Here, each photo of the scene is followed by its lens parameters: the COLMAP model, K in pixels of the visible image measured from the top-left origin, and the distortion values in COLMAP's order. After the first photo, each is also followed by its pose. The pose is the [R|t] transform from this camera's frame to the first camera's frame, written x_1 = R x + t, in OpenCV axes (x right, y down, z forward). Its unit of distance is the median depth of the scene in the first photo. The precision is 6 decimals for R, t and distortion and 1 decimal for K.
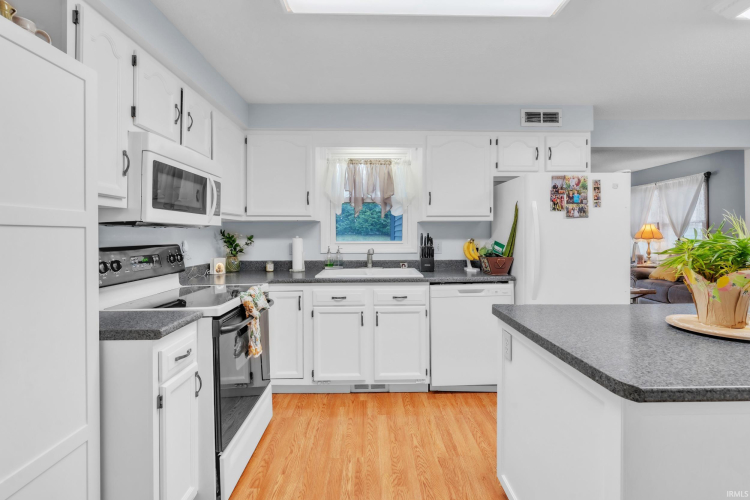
lens RADIAL K [[345.7, 0, 377.4], [0, 345.7, 234.8], [0, 0, 1]] dist [0.000844, -0.000066]
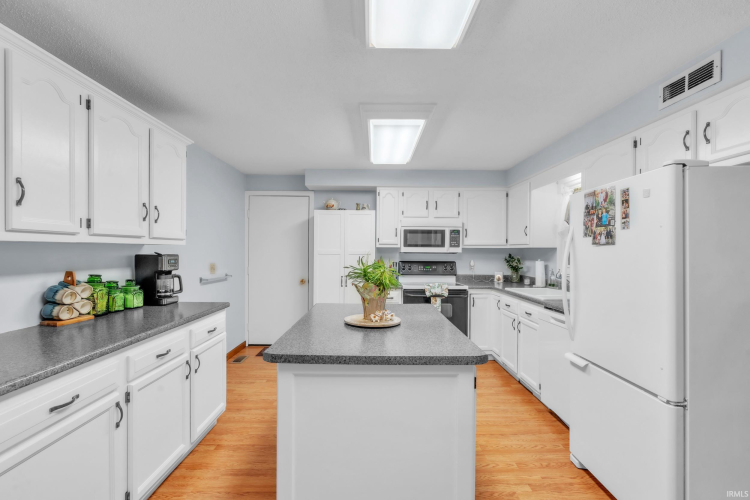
lens RADIAL K [[345.7, 0, 375.8], [0, 345.7, 250.2], [0, 0, 1]] dist [0.000844, -0.000066]
pose [[-0.013513, 0.002178, -0.999906, 1.323091], [-0.004111, 0.999989, 0.002234, -0.037852], [0.999900, 0.004141, -0.013504, 0.520257]]
